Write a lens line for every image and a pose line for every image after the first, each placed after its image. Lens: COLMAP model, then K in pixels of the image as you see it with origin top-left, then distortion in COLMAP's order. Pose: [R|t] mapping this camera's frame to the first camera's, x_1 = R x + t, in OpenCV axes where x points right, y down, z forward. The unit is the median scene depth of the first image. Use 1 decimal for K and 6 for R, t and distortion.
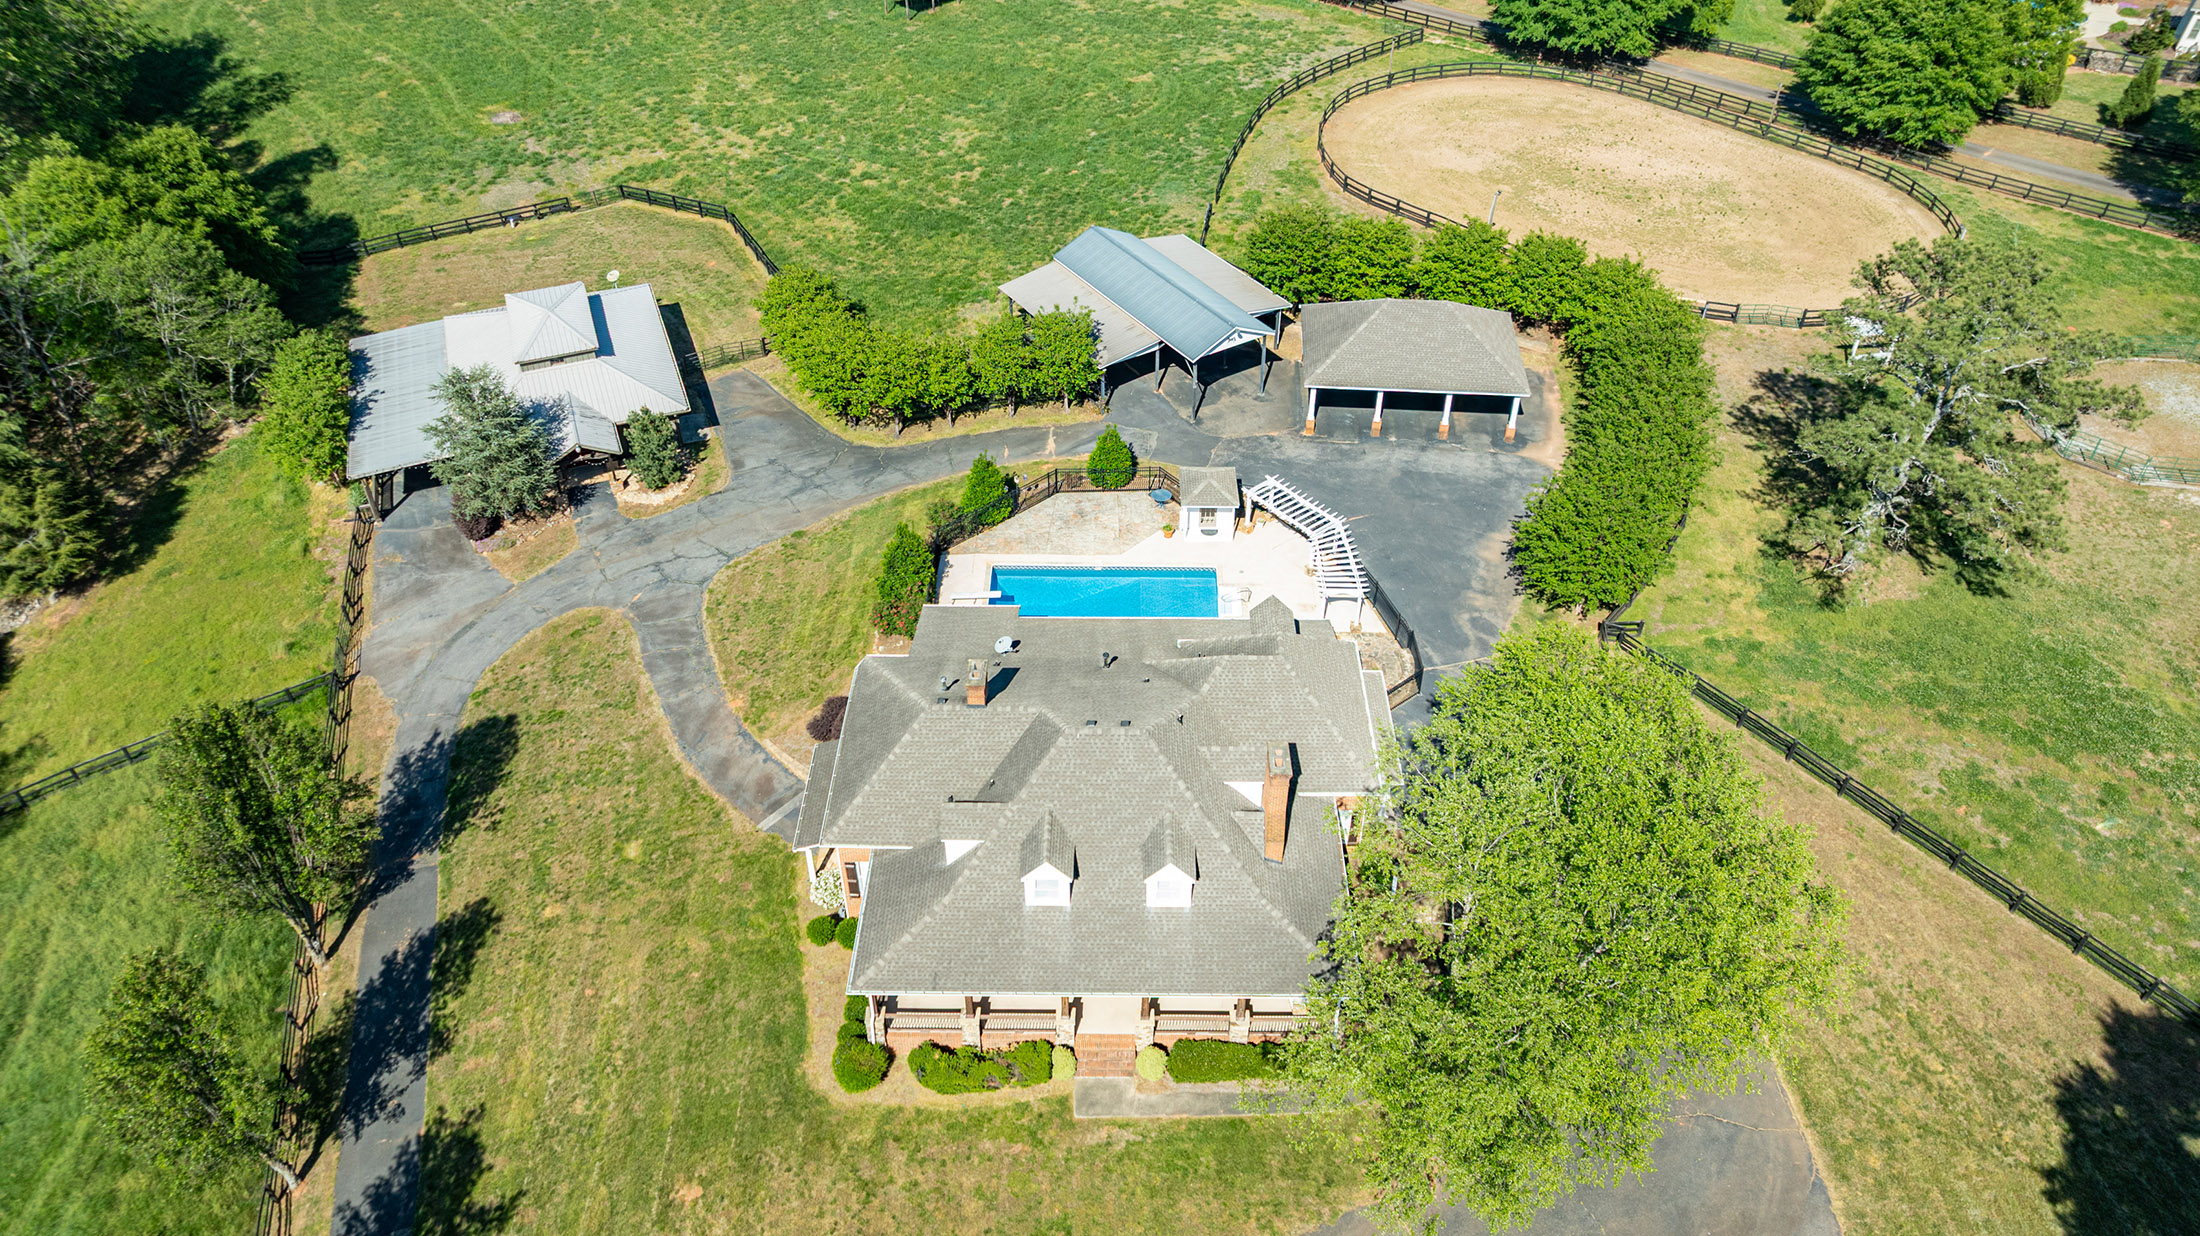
lens RADIAL K [[1547.4, 0, 1104.6], [0, 1547.4, 611.2], [0, 0, 1]] dist [-0.021848, 0.010191]
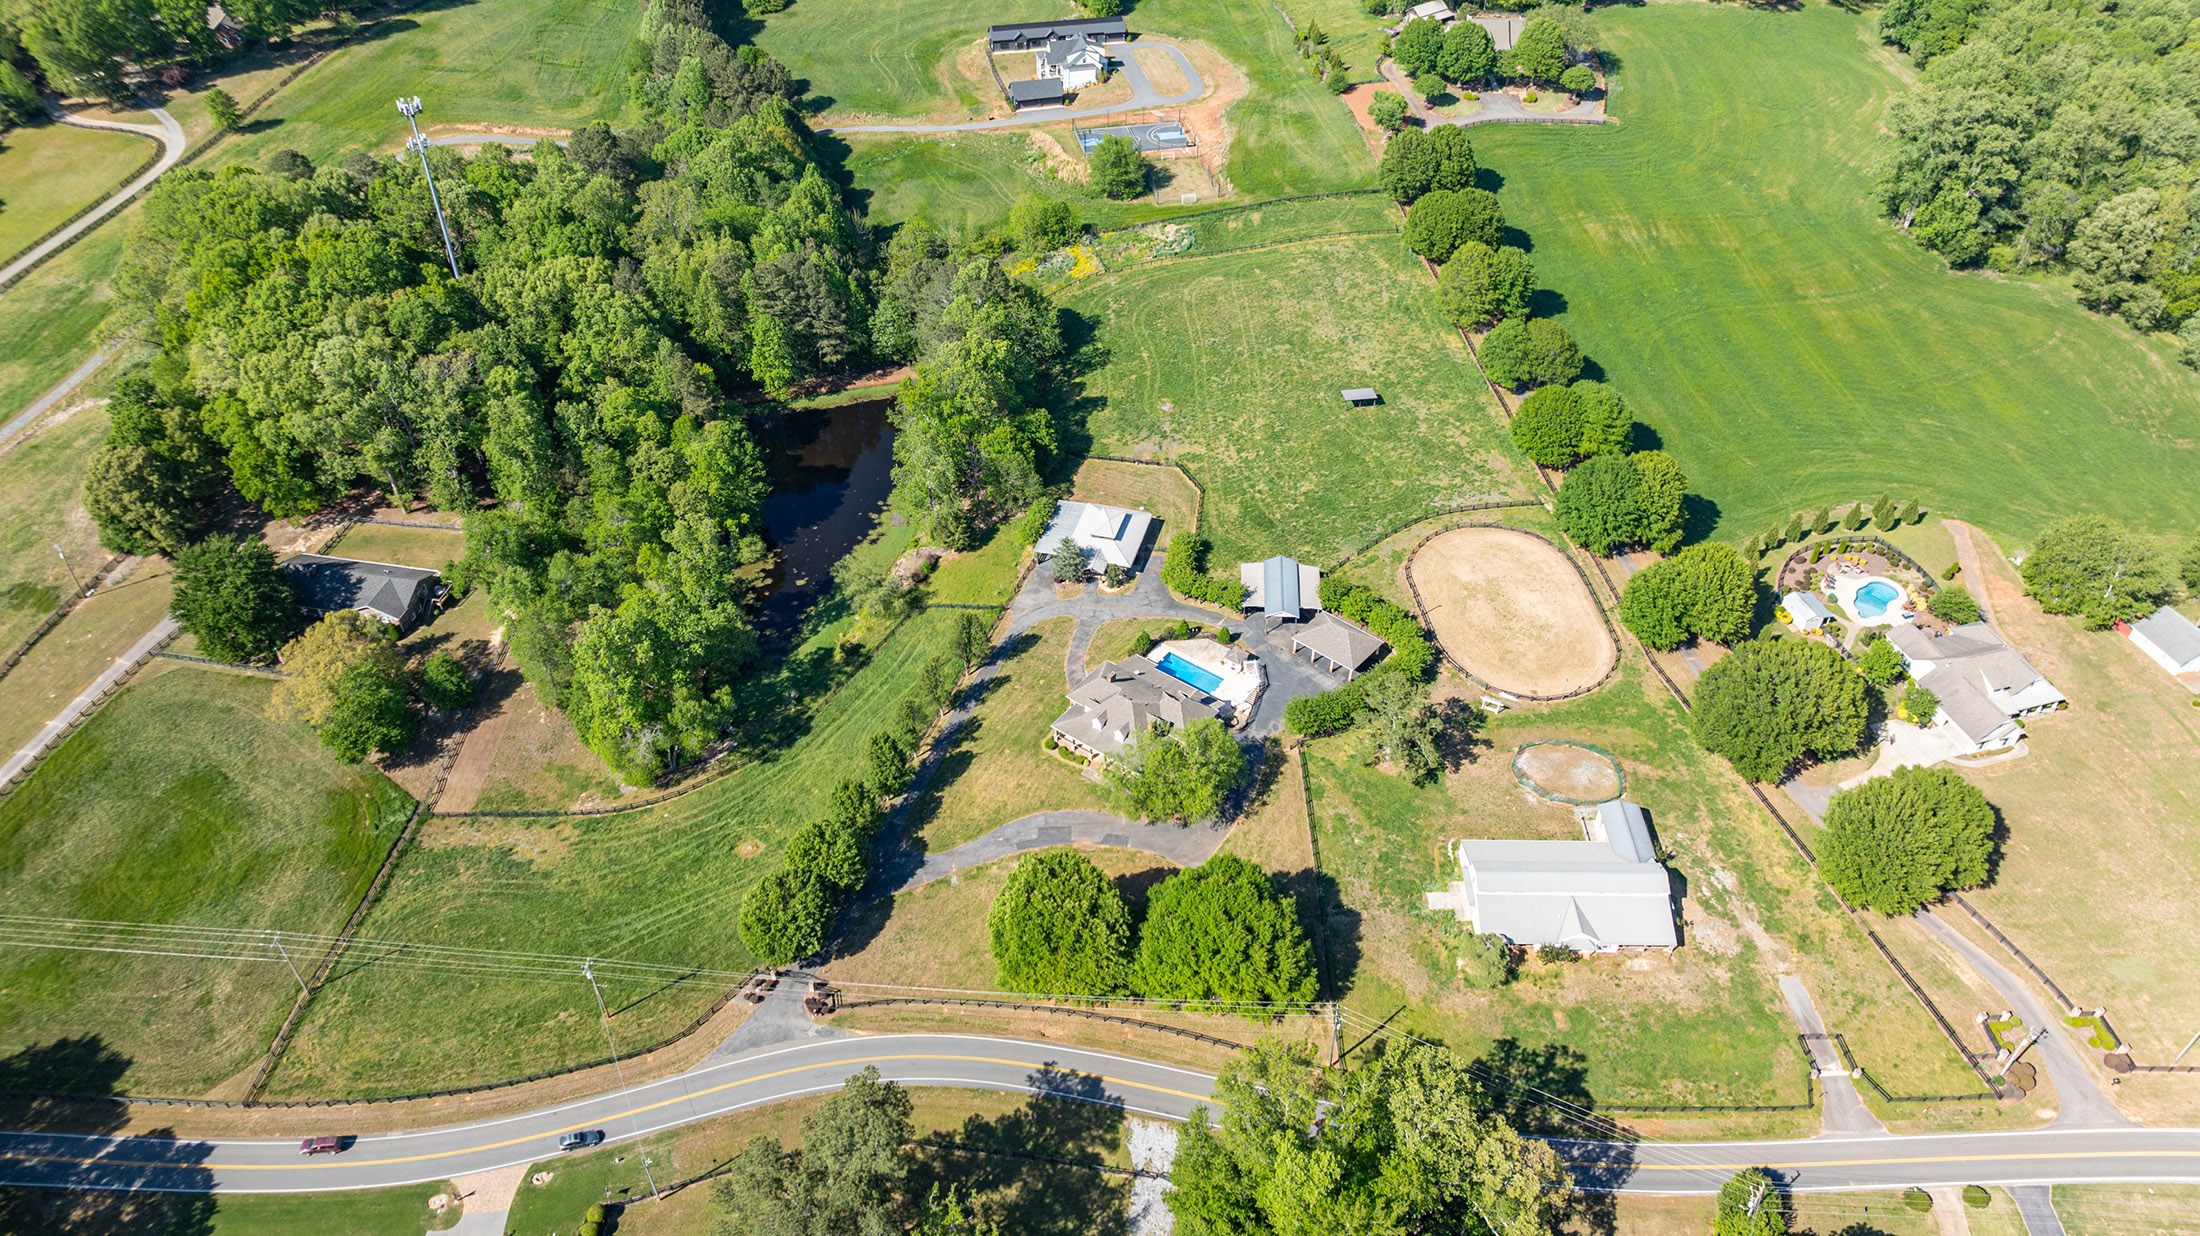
lens RADIAL K [[1547.4, 0, 1104.6], [0, 1547.4, 611.2], [0, 0, 1]] dist [-0.021848, 0.010191]
pose [[0.804821, 0.389093, -0.448186, 1.196850], [-0.375780, 0.918557, 0.122648, -0.435878], [0.459405, 0.069710, 0.885487, -1.908120]]
